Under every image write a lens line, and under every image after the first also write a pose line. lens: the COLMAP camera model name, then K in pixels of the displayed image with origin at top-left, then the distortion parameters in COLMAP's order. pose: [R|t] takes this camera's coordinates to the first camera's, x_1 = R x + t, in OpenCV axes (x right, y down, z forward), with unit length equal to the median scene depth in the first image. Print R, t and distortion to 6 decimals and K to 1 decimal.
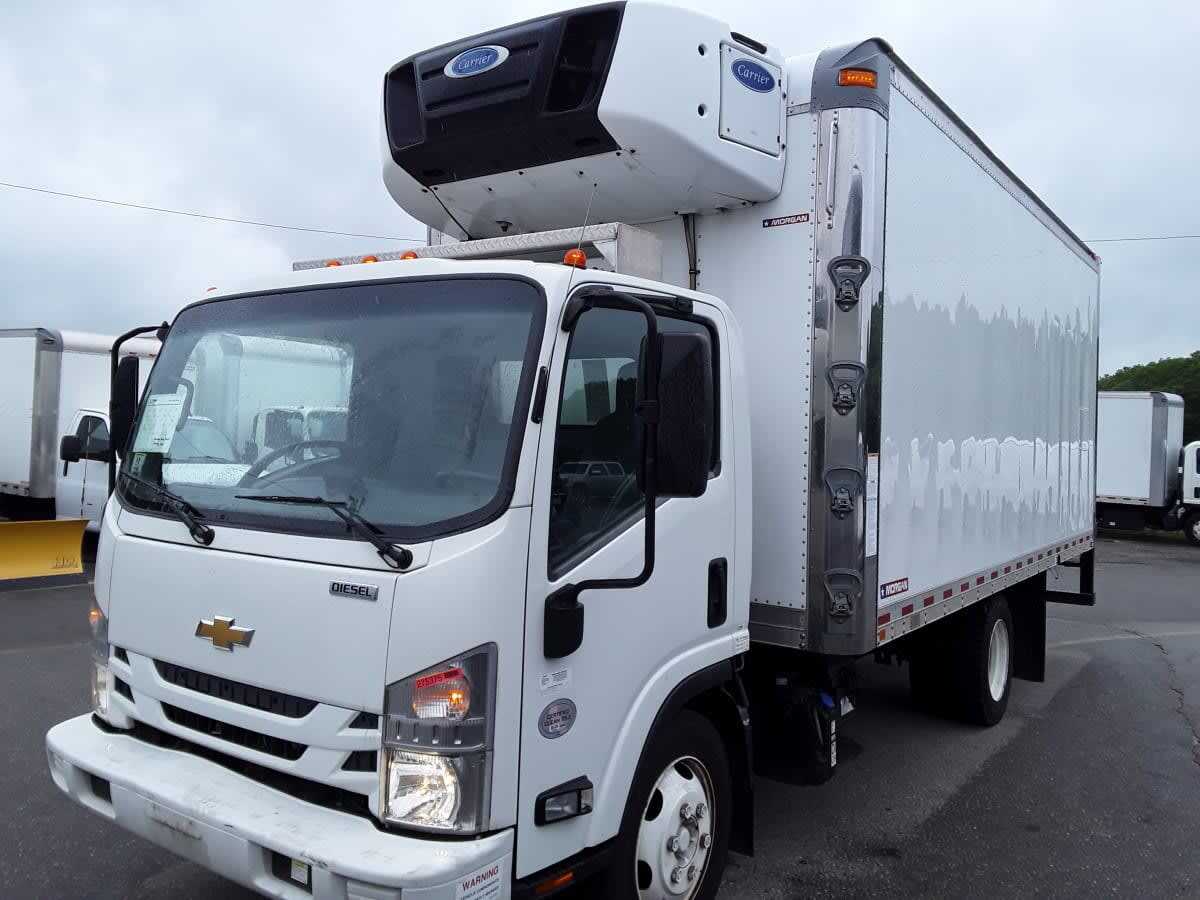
lens RADIAL K [[972.8, 0, 586.9], [0, 972.8, 429.5], [0, 0, 1]] dist [0.049350, -0.062866]
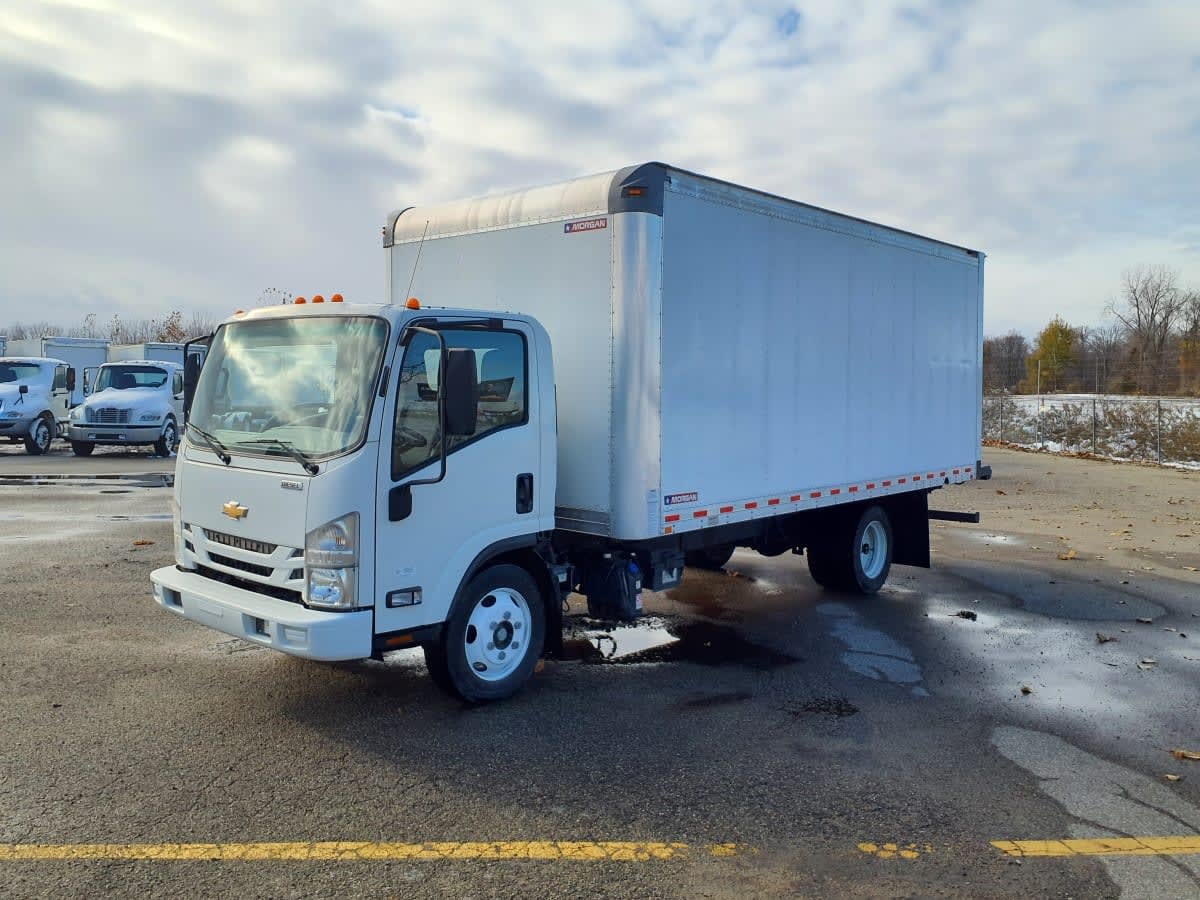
lens RADIAL K [[972.8, 0, 599.9], [0, 972.8, 425.4], [0, 0, 1]] dist [0.049350, -0.062866]
pose [[0.994289, -0.007314, -0.106466, 0.545510], [0.013010, 0.998515, 0.052906, -0.044622], [0.105921, -0.053989, 0.992908, -0.796538]]
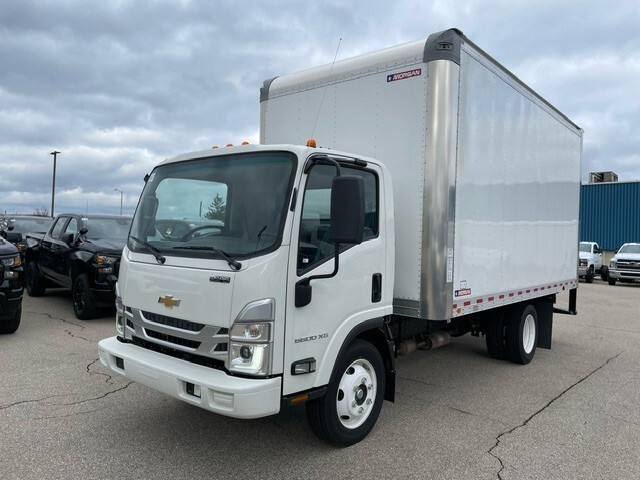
lens RADIAL K [[489.1, 0, 325.7], [0, 489.1, 234.5], [0, 0, 1]] dist [0.013924, 0.016272]
pose [[0.997784, 0.003522, -0.066449, 0.110551], [-0.003427, 0.999993, 0.001544, 0.047744], [0.066454, -0.001313, 0.997789, -0.213681]]
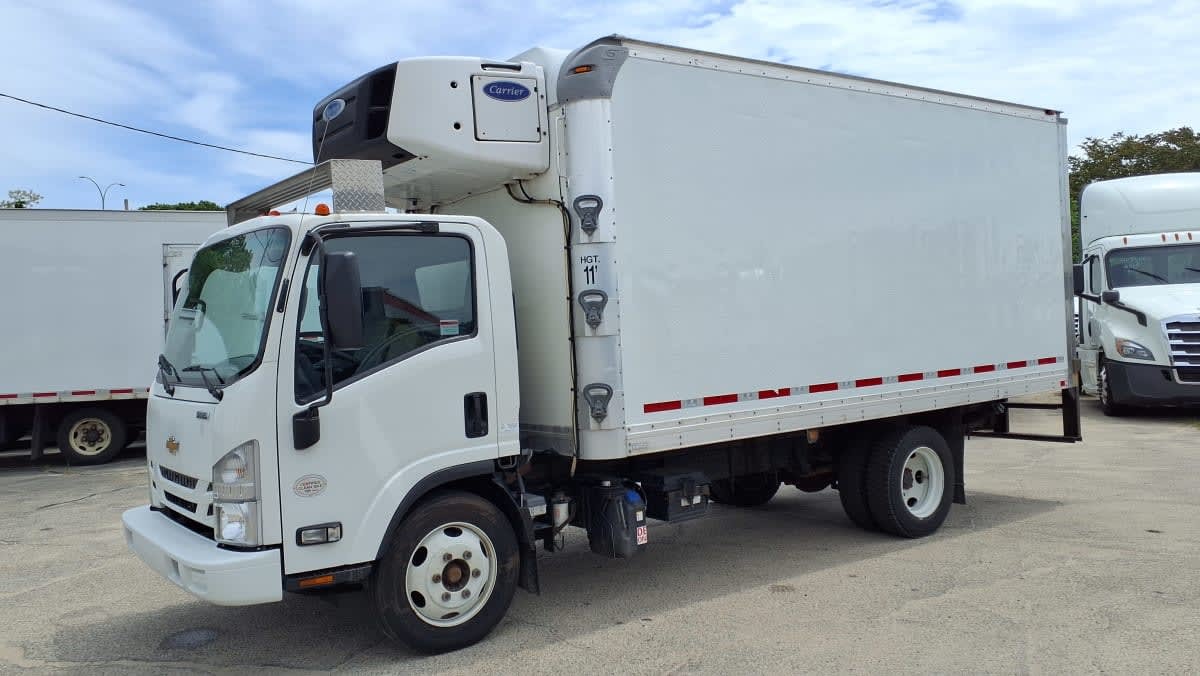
lens RADIAL K [[947.3, 0, 624.3], [0, 947.3, 330.8], [0, 0, 1]] dist [0.014307, -0.005916]
pose [[0.953776, -0.068539, -0.292598, 0.972440], [0.073852, 0.997244, 0.007137, 0.055319], [0.291302, -0.028416, 0.956209, -0.403126]]
